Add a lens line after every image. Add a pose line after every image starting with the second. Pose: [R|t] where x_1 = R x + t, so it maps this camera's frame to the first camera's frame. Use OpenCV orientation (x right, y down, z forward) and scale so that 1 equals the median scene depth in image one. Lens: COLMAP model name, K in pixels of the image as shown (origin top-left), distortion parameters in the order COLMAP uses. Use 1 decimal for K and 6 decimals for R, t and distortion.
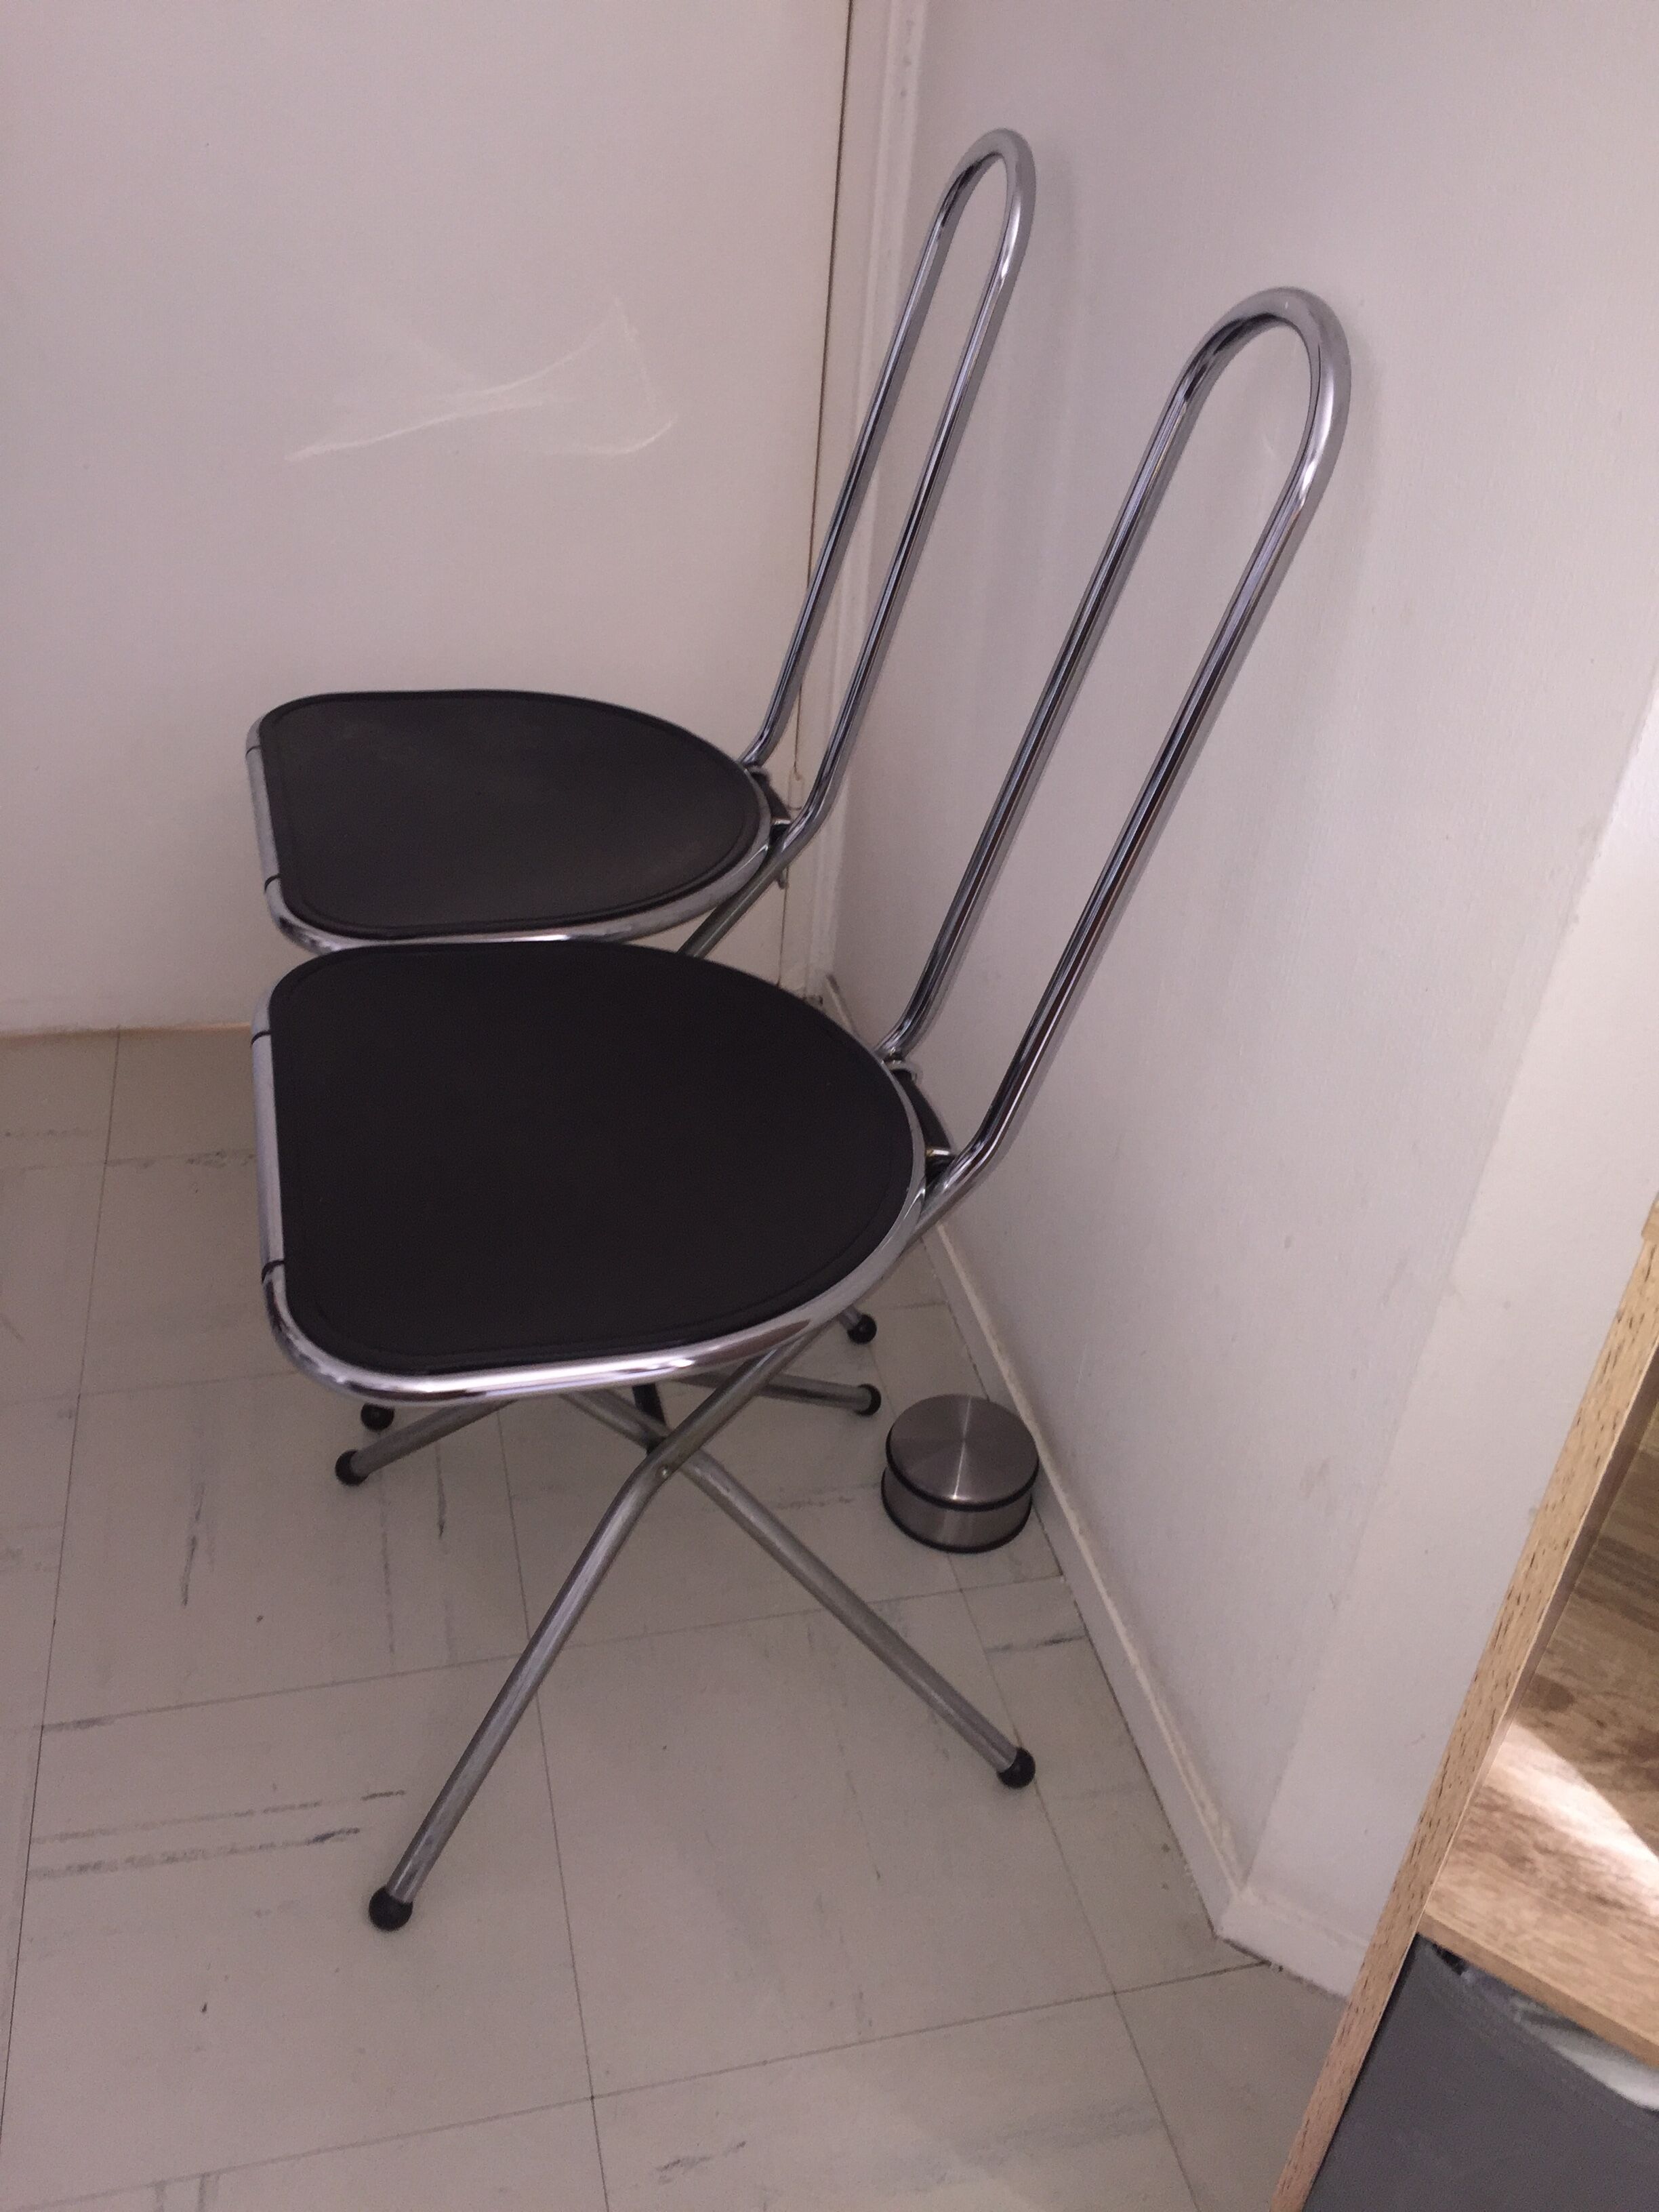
lens RADIAL K [[1889.5, 0, 832.2], [0, 1889.5, 1108.6], [0, 0, 1]] dist [0.077959, -0.128921]
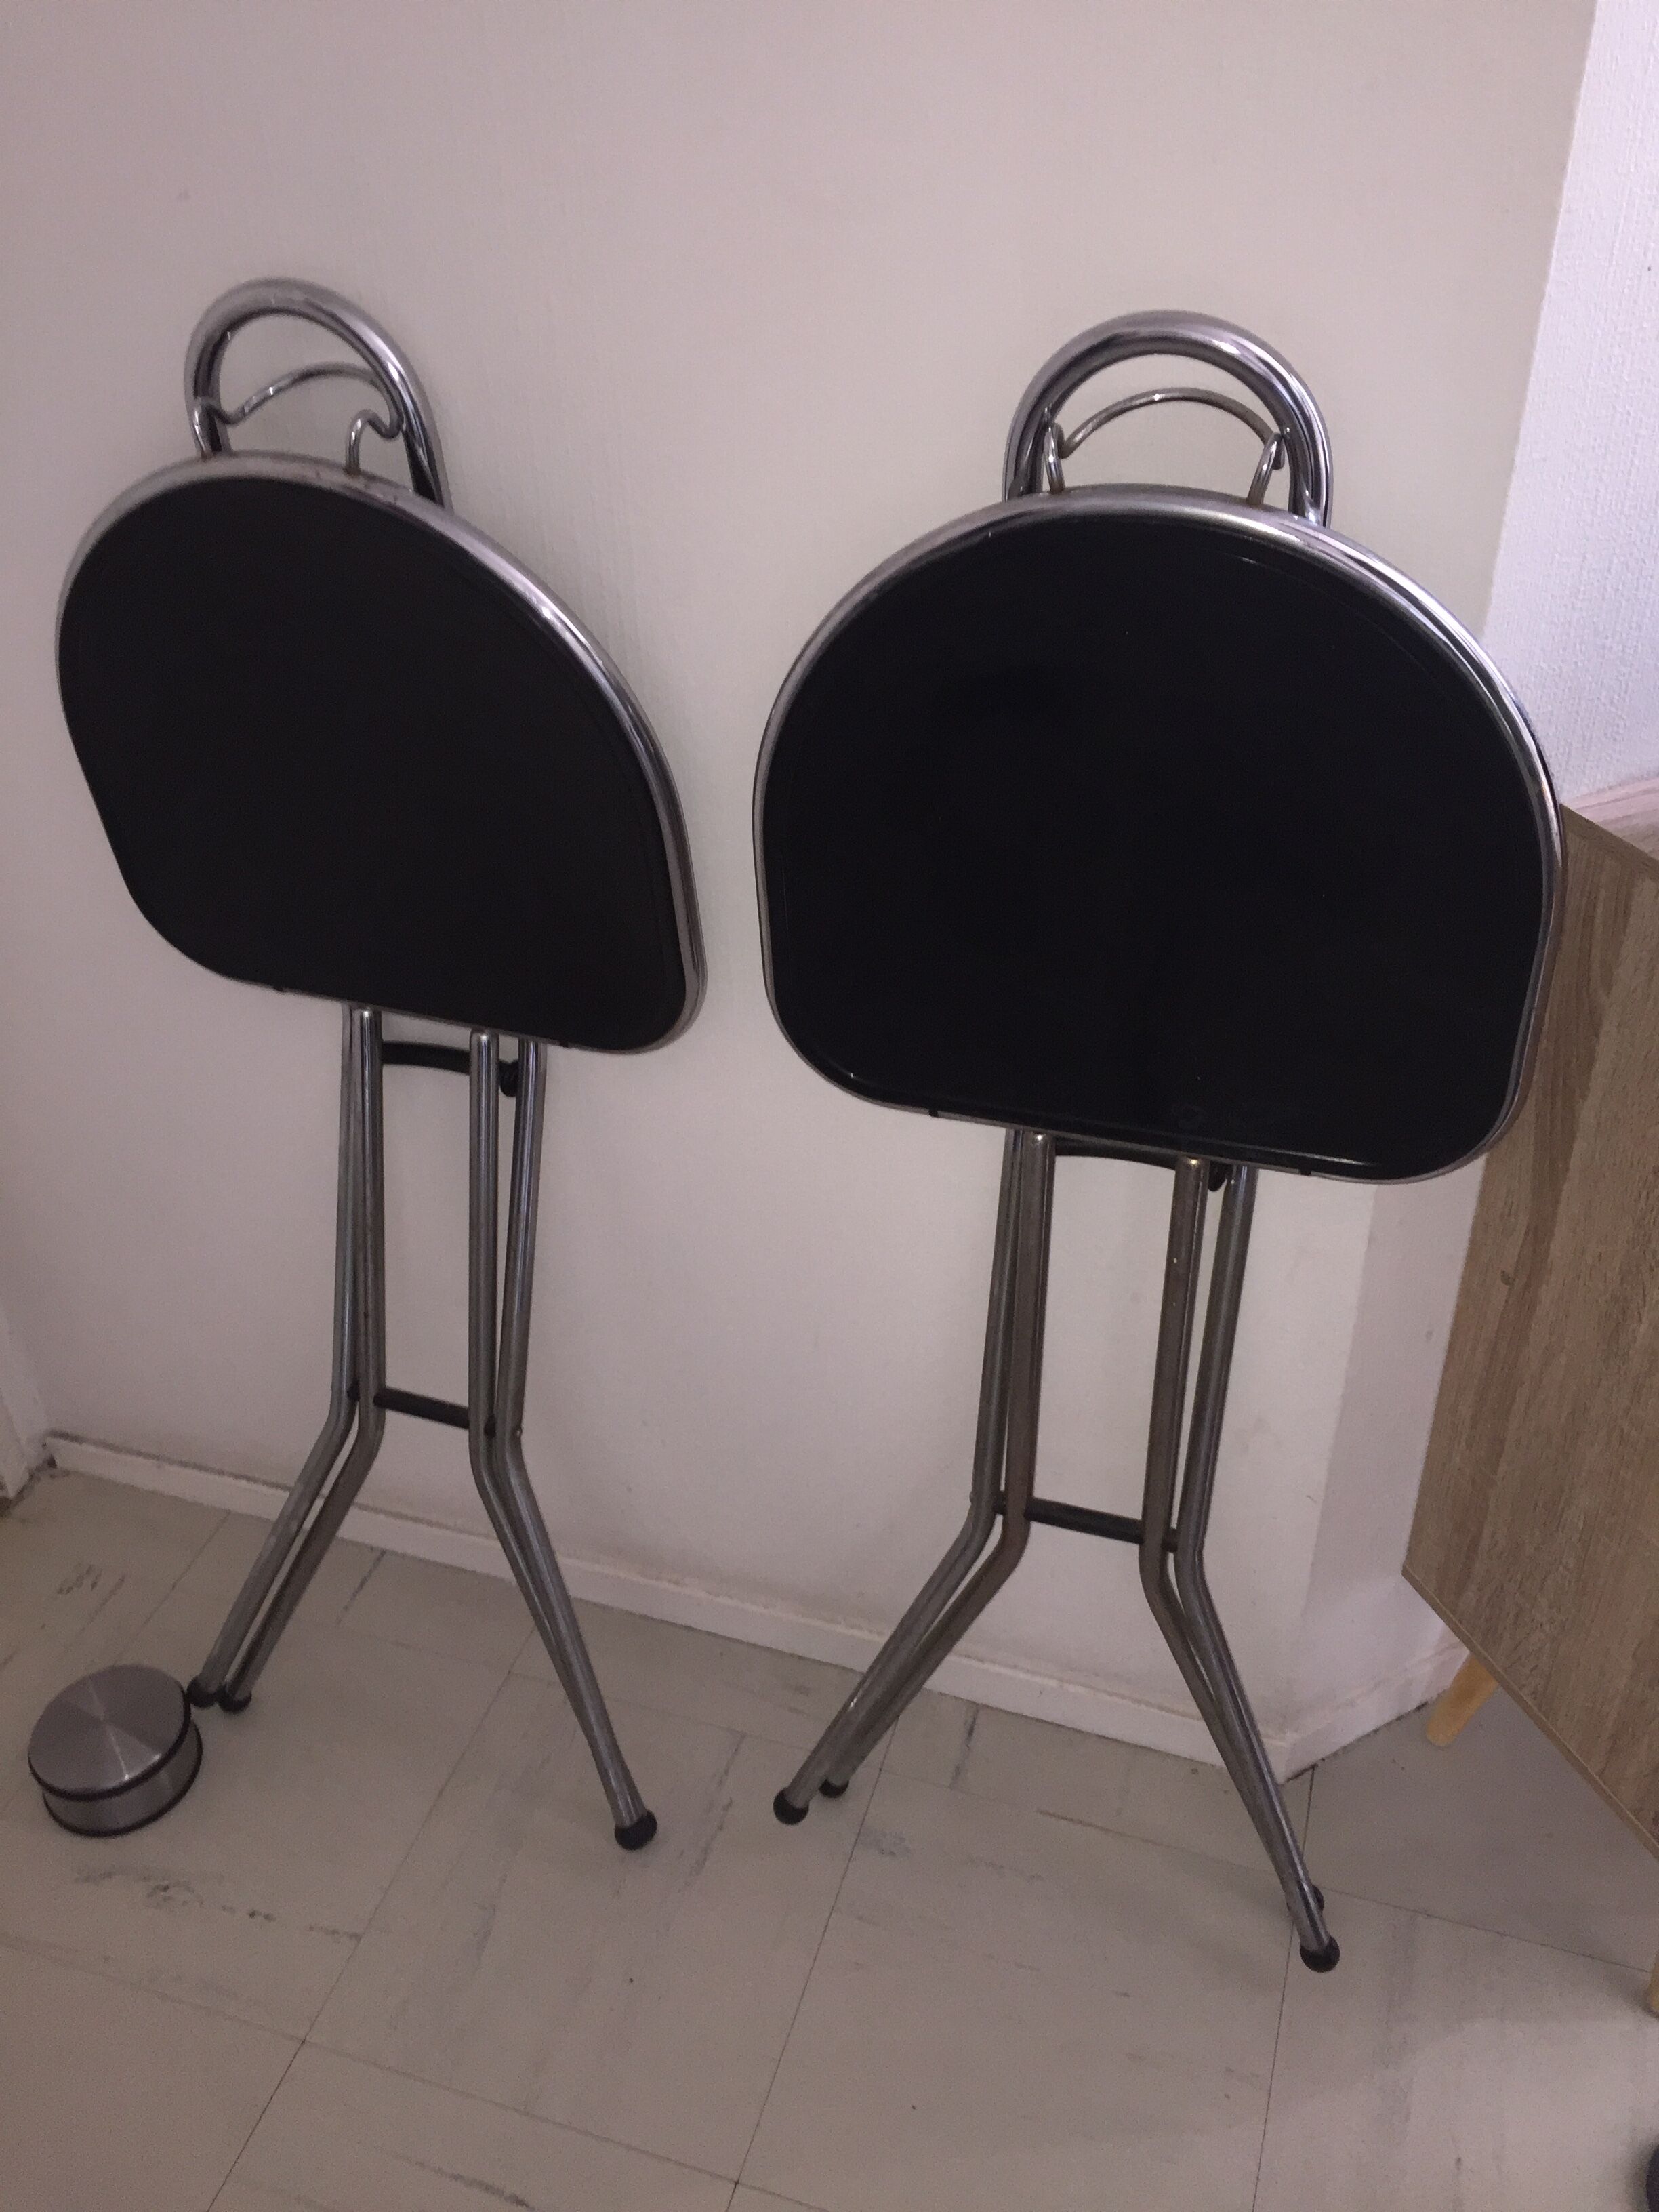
lens RADIAL K [[1889.5, 0, 864.5], [0, 1889.5, 1129.8], [0, 0, 1]] dist [0.077959, -0.128921]
pose [[0.522024, -0.565981, 0.638088, -0.463160], [0.542056, 0.797750, 0.264141, -0.350804], [-0.658533, 0.207992, 0.723238, 0.214689]]
